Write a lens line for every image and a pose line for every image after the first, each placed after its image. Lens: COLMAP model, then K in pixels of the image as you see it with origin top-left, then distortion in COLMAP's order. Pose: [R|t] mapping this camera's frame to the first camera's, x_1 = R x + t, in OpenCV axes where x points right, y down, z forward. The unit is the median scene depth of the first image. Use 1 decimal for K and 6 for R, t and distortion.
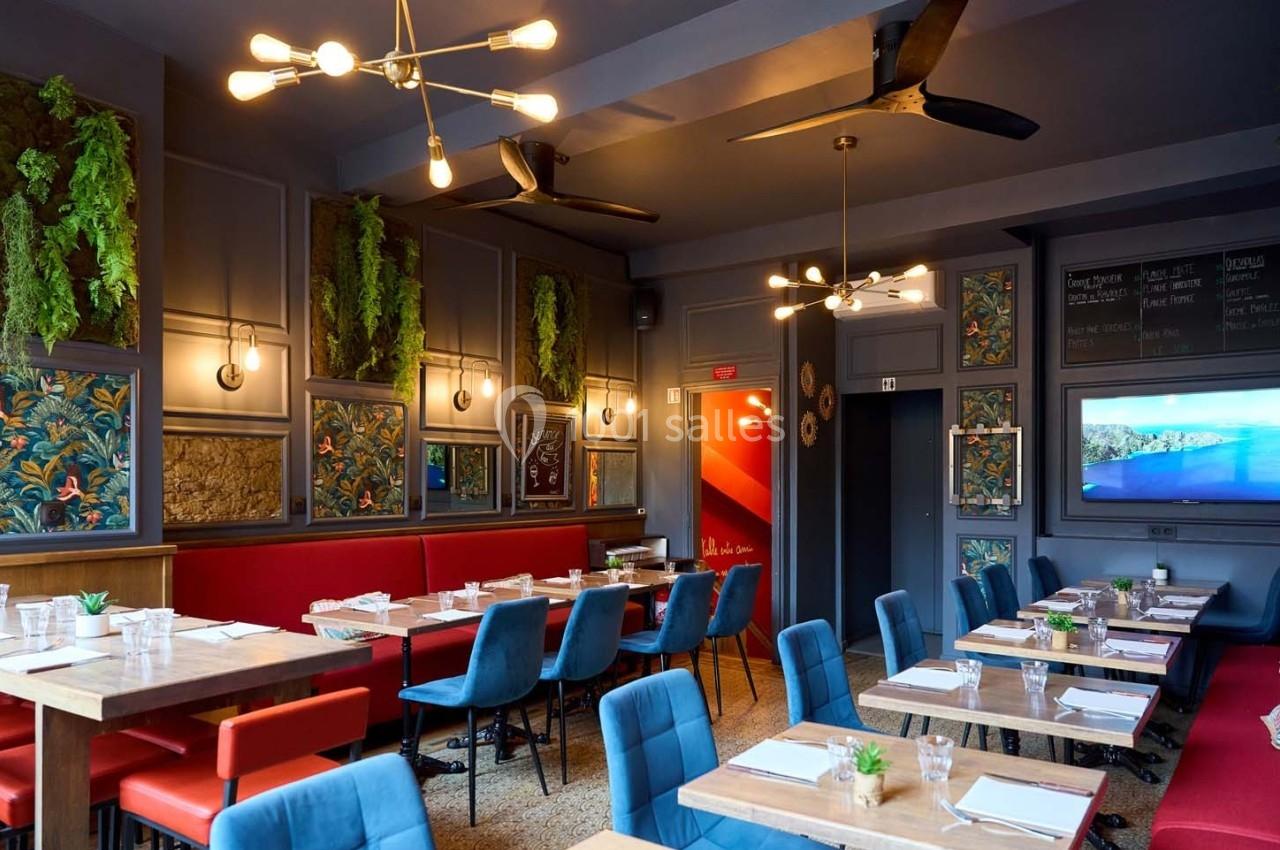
lens RADIAL K [[836.8, 0, 633.9], [0, 836.8, 494.1], [0, 0, 1]] dist [0.000251, 0.000474]
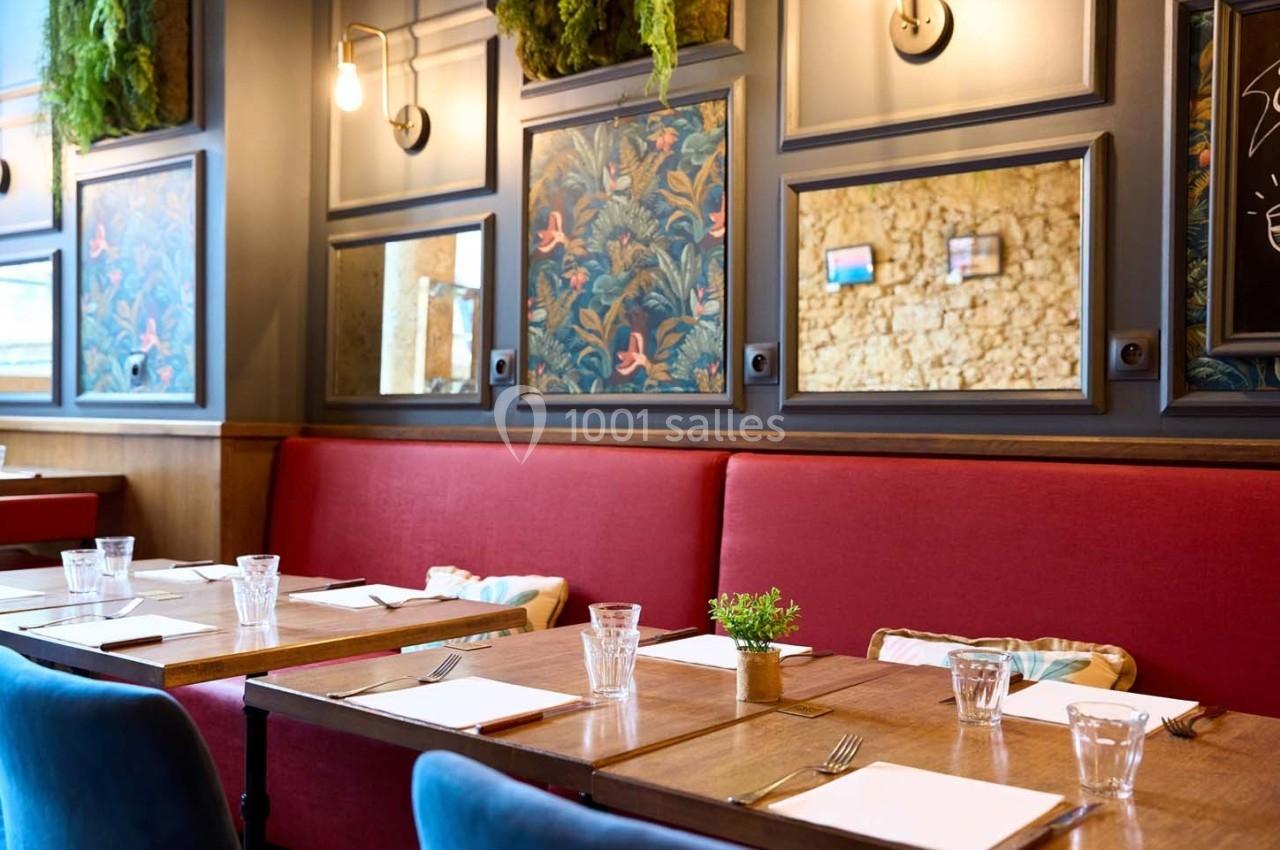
lens RADIAL K [[1316.0, 0, 640.0], [0, 1316.0, 425.0], [0, 0, 1]] dist [-0.090910, 0.299429]
pose [[-0.063934, 0.036459, -0.997288, 0.309996], [-0.001212, 0.999329, 0.036612, 0.017446], [0.997953, 0.003549, -0.063847, 1.021652]]
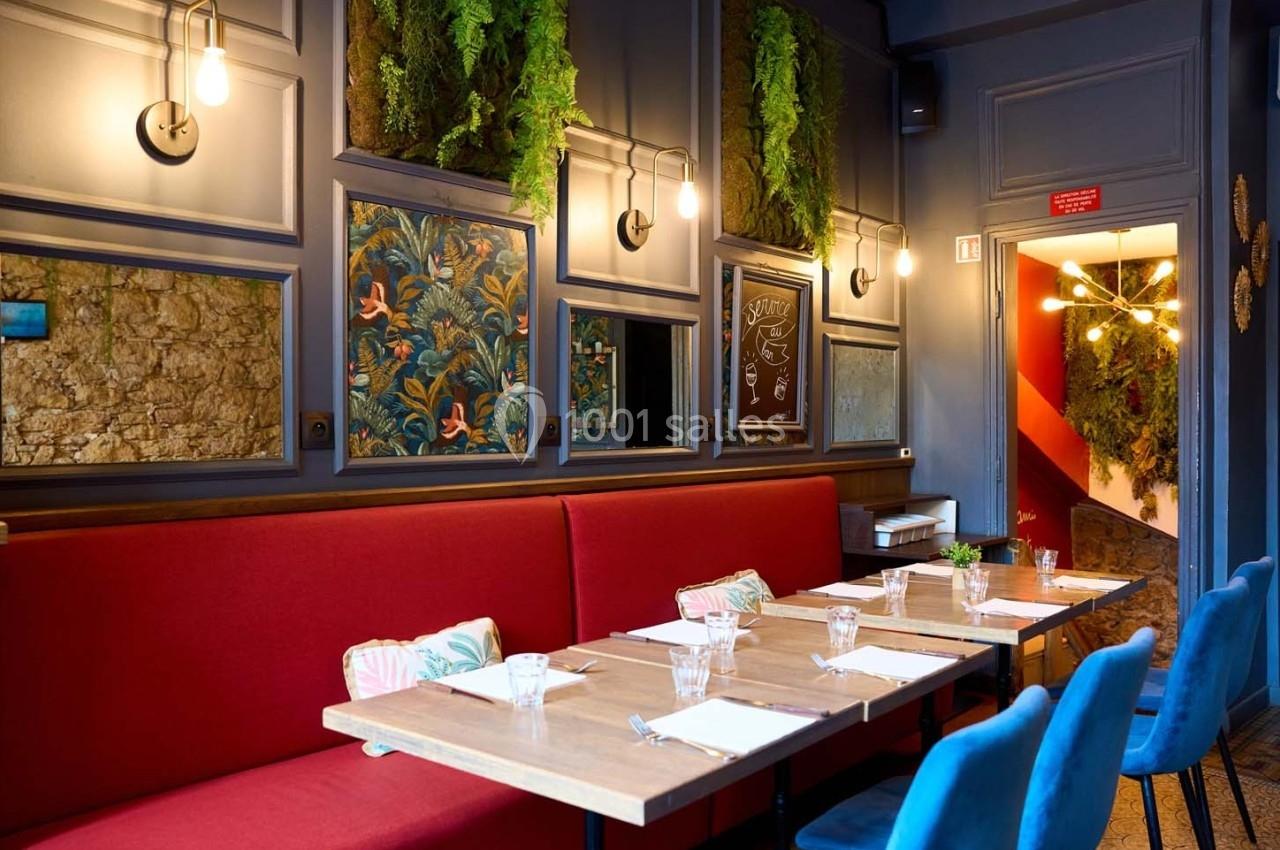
lens RADIAL K [[1021.6, 0, 645.2], [0, 1021.6, 454.8], [0, 0, 1]] dist [-0.100566, 0.087698]
pose [[0.996717, 0.002270, -0.080938, -0.162270], [-0.001100, 0.999894, 0.014497, 0.017128], [0.080962, -0.014360, 0.996614, 0.423112]]
